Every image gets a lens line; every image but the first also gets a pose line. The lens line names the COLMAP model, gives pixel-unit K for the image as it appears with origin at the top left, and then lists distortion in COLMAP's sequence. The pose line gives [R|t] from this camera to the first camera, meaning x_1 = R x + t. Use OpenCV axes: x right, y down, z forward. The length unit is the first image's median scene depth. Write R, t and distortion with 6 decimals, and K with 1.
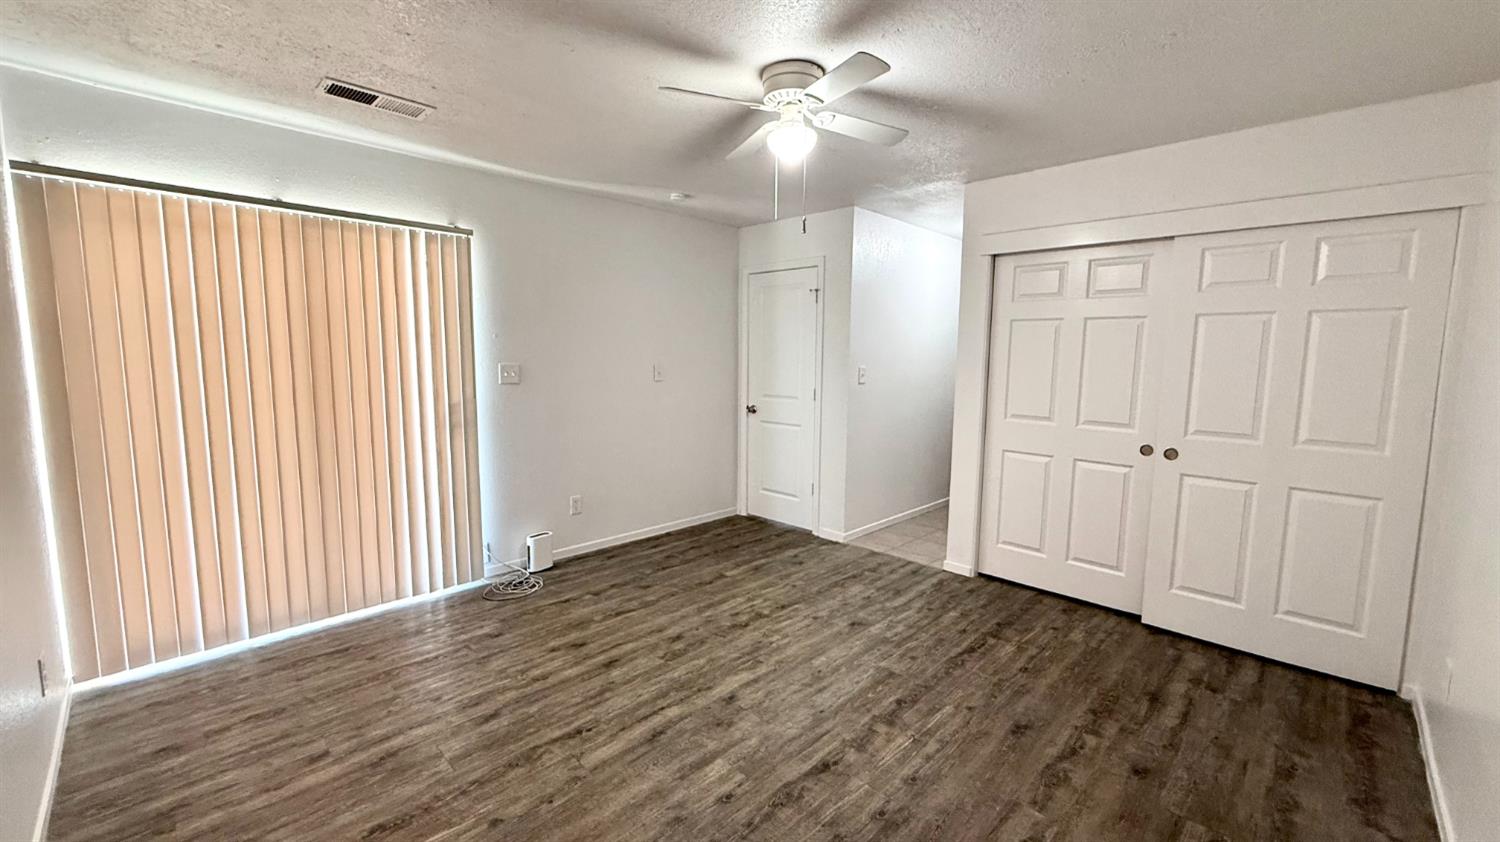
lens RADIAL K [[599.0, 0, 756.0], [0, 599.0, 427.4], [0, 0, 1]] dist [0.000144, 0.000436]
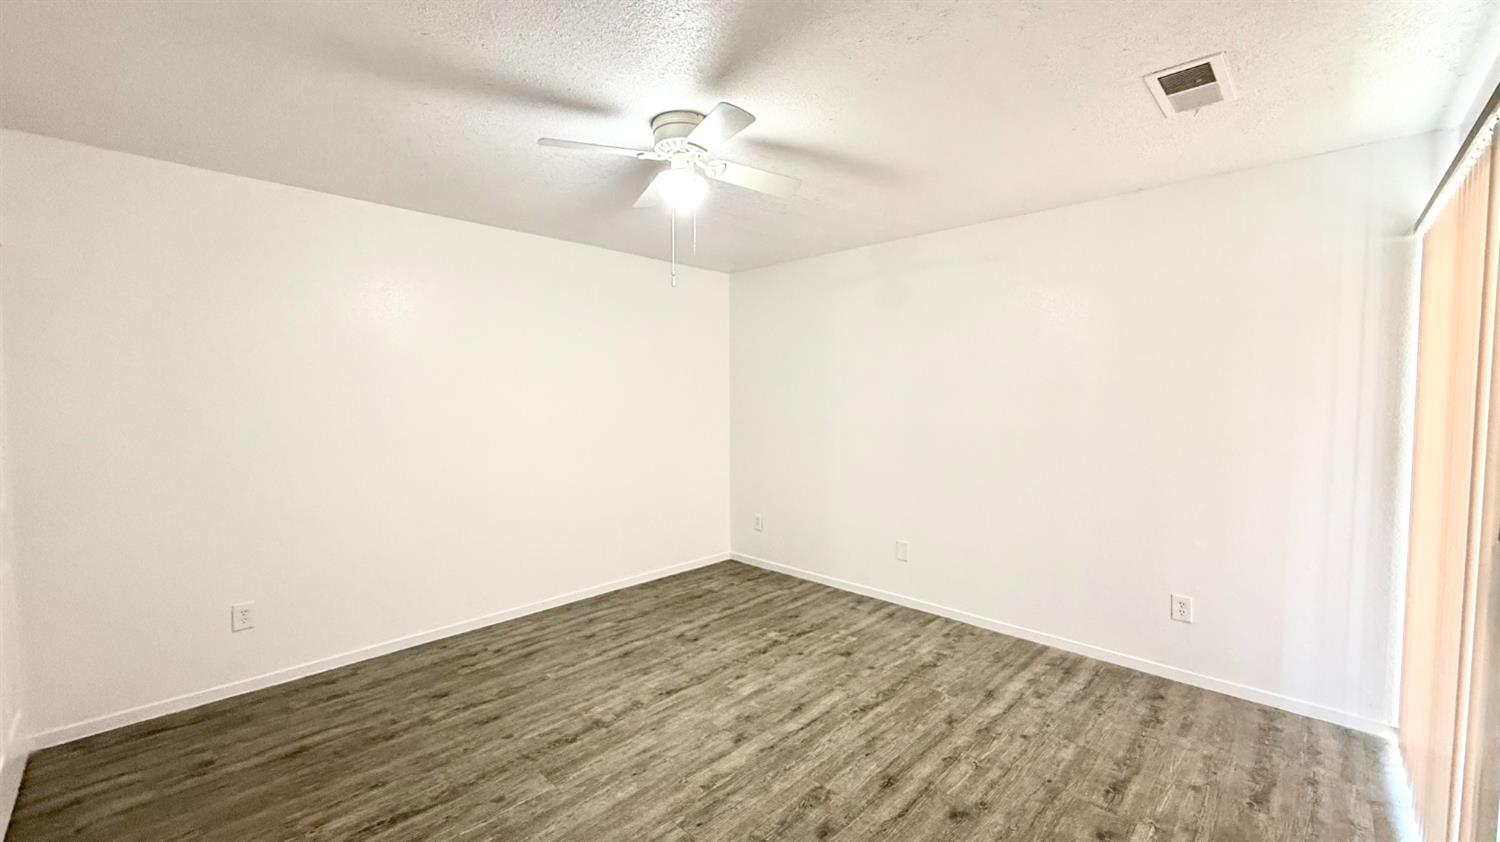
lens RADIAL K [[599.0, 0, 749.7], [0, 599.0, 416.8], [0, 0, 1]] dist [0.000144, 0.000436]
pose [[-0.999949, -0.010109, 0.000663, -0.056766], [-0.009864, 0.986476, 0.163609, -0.254929], [-0.002308, 0.163594, -0.986525, 1.952883]]
